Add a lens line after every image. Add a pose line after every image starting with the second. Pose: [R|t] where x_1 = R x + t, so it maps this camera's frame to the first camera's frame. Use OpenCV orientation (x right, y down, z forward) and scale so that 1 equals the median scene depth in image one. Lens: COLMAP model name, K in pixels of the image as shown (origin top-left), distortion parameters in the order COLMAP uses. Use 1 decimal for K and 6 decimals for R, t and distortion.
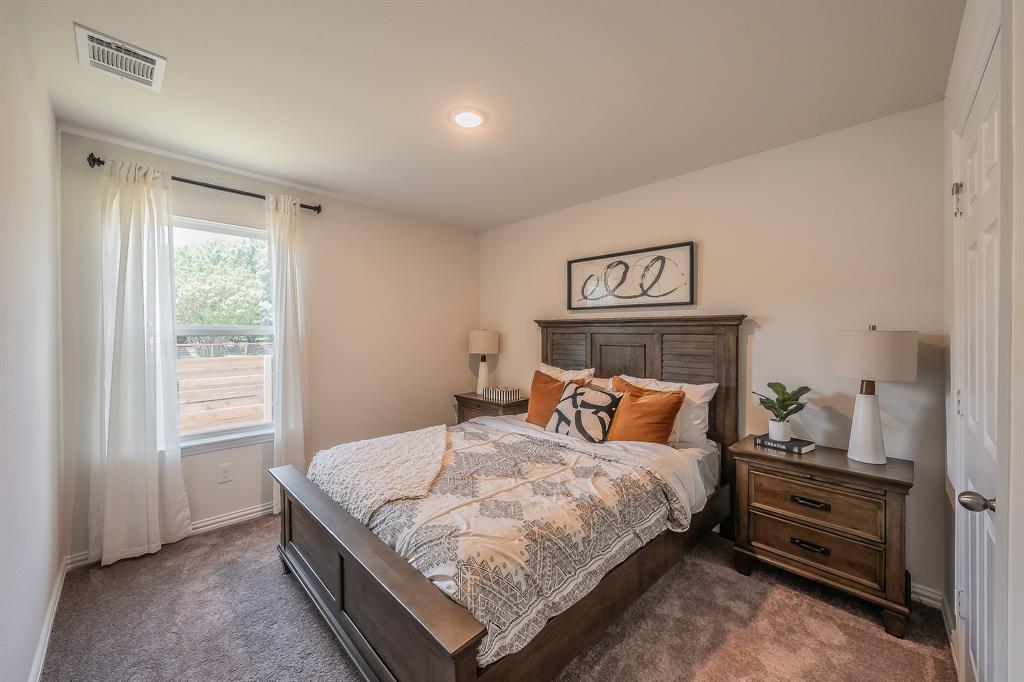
lens RADIAL K [[409.3, 0, 516.3], [0, 409.3, 334.1], [0, 0, 1]] dist [-0.025148, -0.000013]
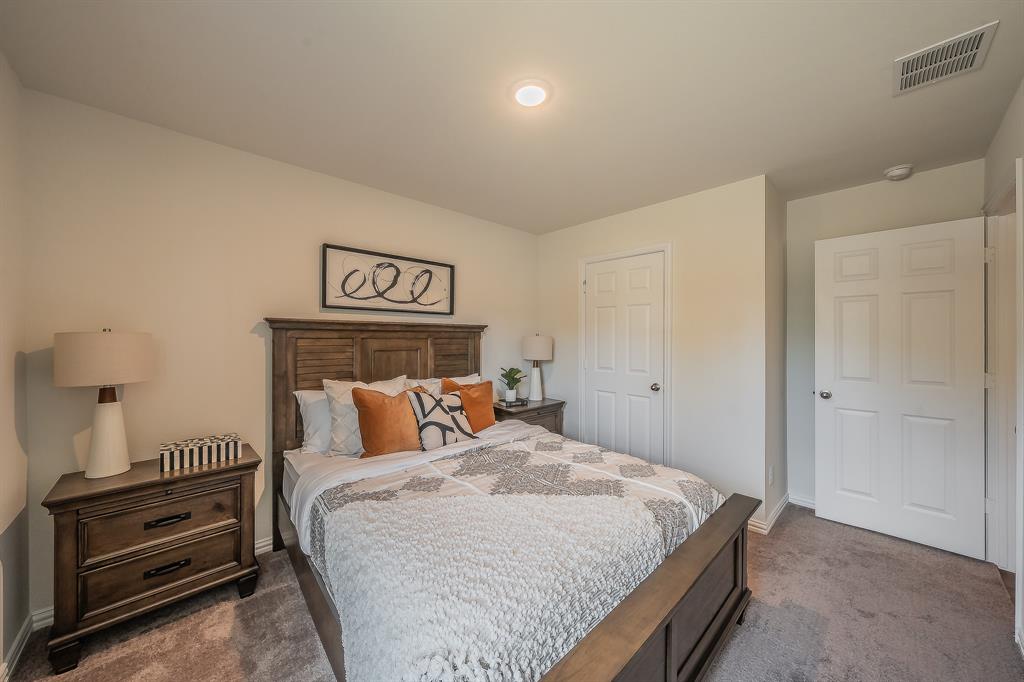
lens RADIAL K [[369.1, 0, 512.2], [0, 369.1, 337.2], [0, 0, 1]] dist [0.000879, 0.000014]
pose [[-0.016821, 0.006168, 0.999839, -0.647299], [0.013312, 0.999894, -0.005944, 0.005120], [-0.999770, 0.013210, -0.016901, 0.759373]]
